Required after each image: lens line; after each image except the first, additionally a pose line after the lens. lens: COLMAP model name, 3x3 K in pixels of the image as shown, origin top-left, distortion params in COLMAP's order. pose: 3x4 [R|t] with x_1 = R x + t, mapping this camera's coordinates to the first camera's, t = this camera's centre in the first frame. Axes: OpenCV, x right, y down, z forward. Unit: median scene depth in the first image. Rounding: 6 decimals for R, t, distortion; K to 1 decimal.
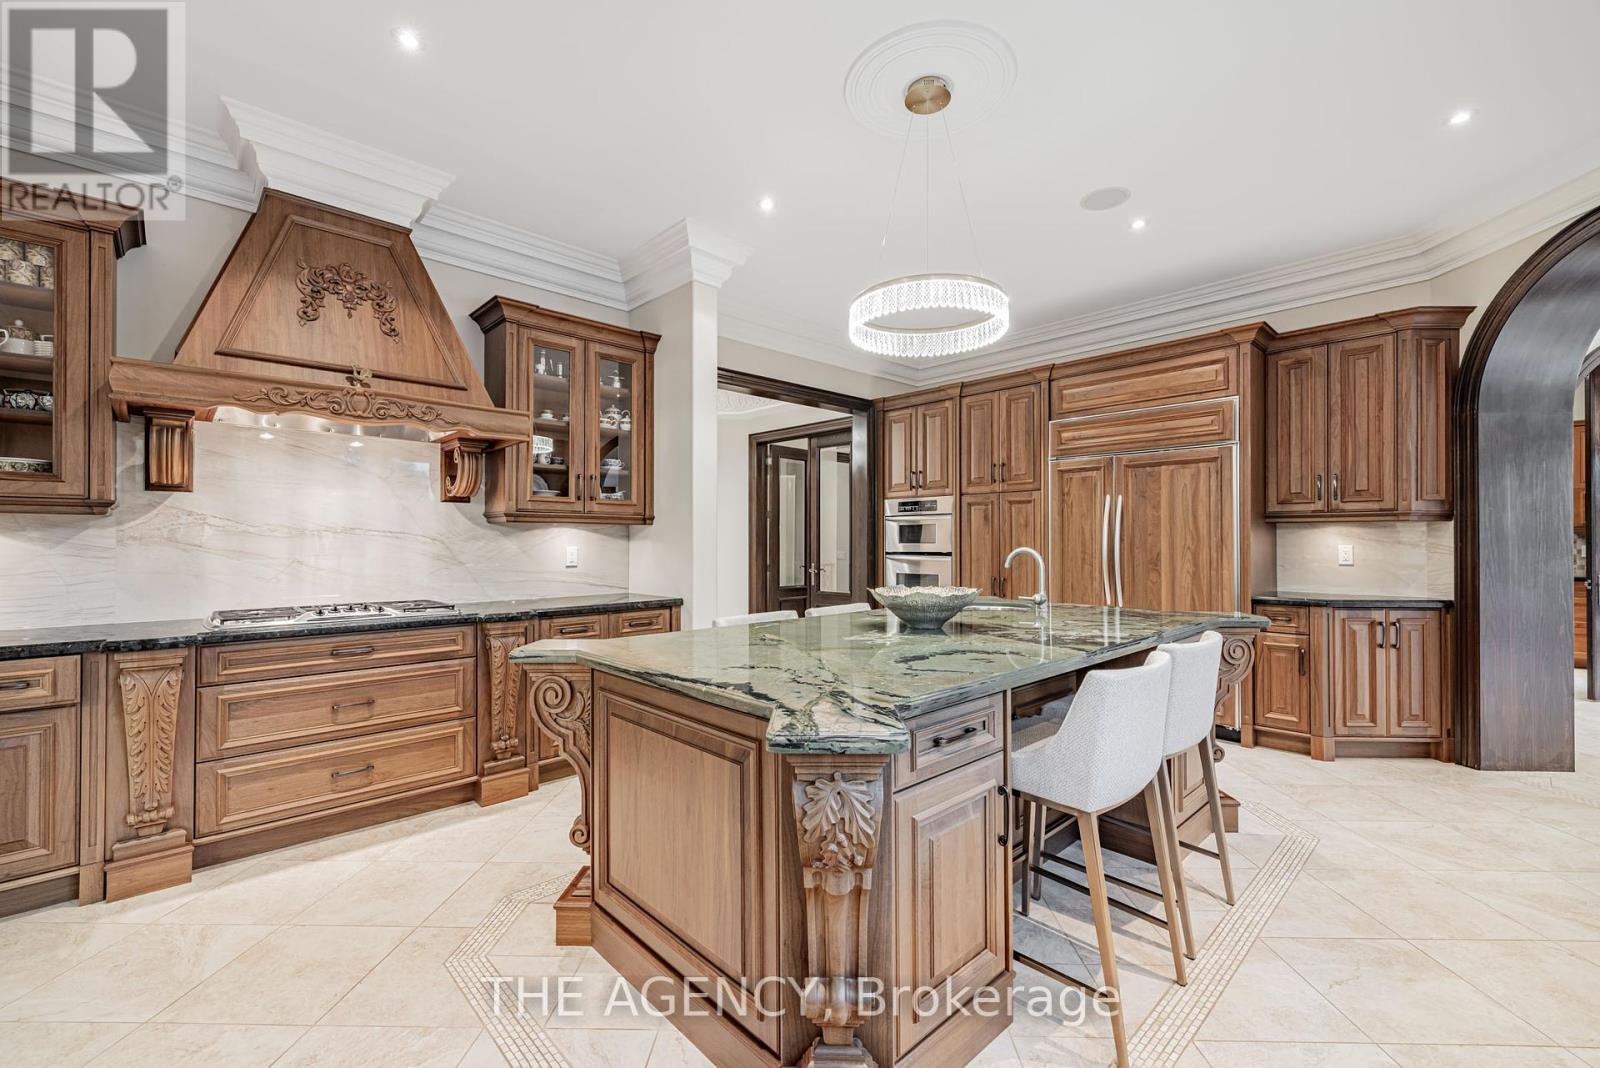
lens RADIAL K [[675.7, 0, 801.3], [0, 675.7, 538.9], [0, 0, 1]] dist [0.003243, -0.000010]
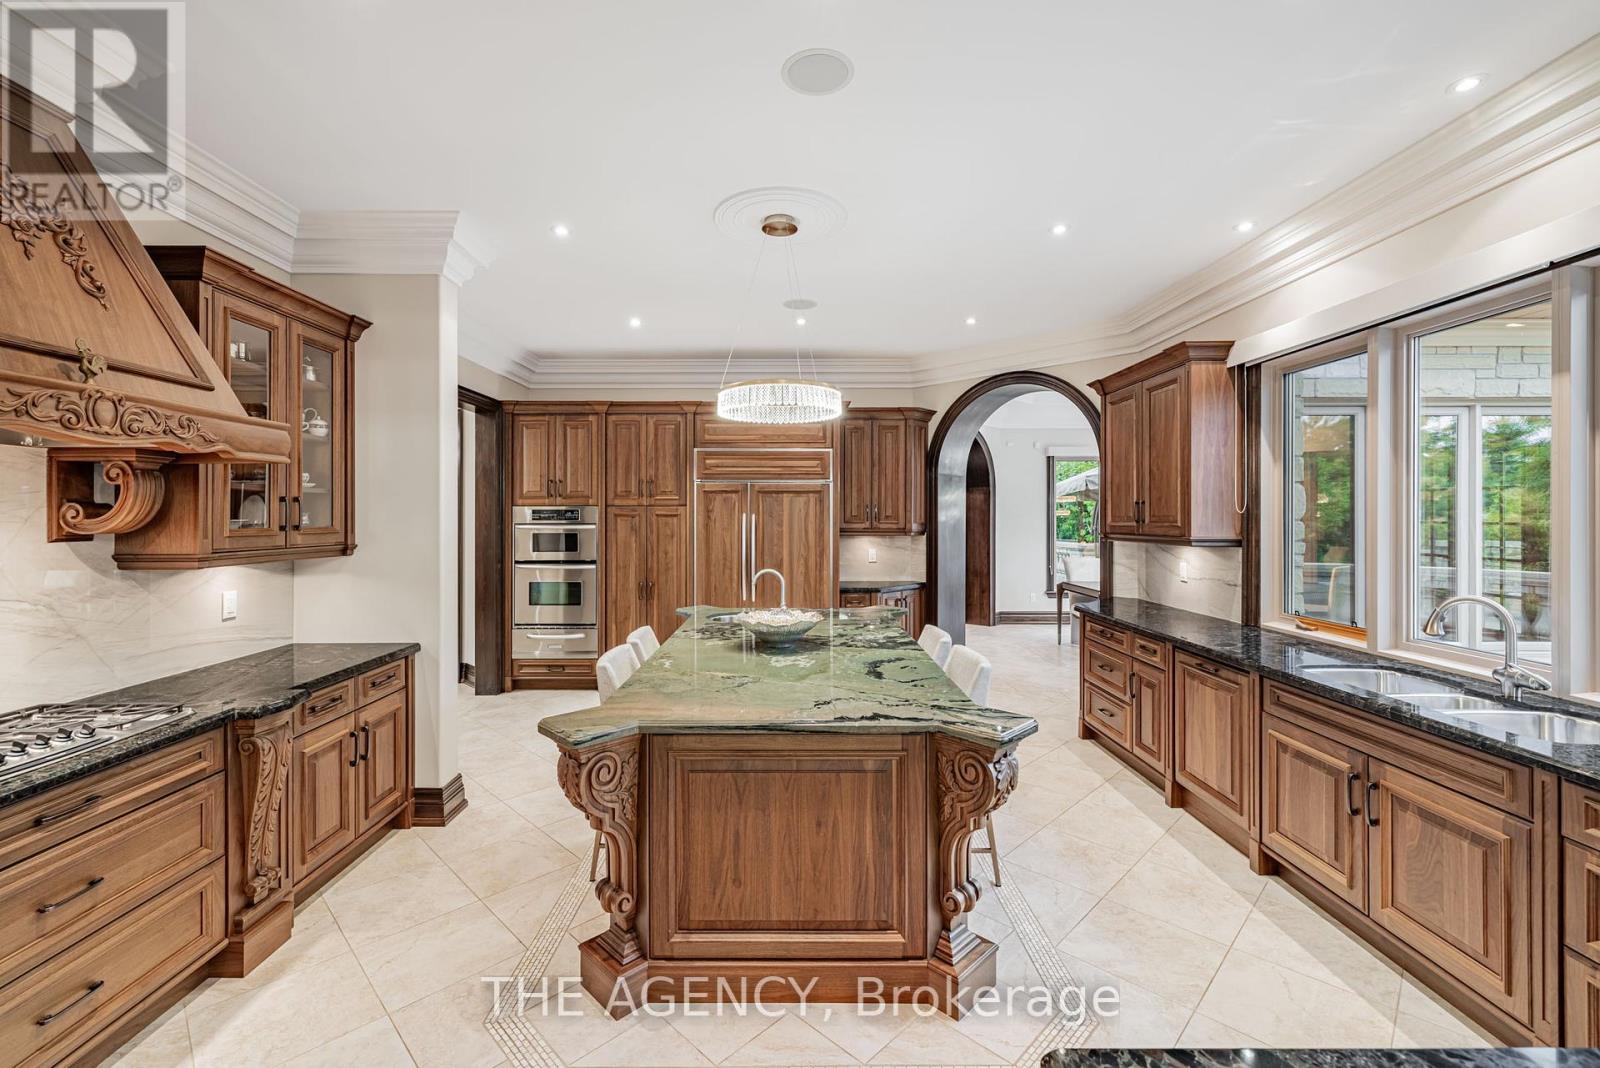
lens RADIAL K [[675.7, 0, 806.7], [0, 675.7, 519.0], [0, 0, 1]] dist [0.003243, -0.000010]
pose [[0.685198, -0.001280, 0.728356, -0.436812], [-0.003868, 0.999978, 0.005396, -0.070357], [-0.728346, -0.006514, 0.685178, 0.058604]]
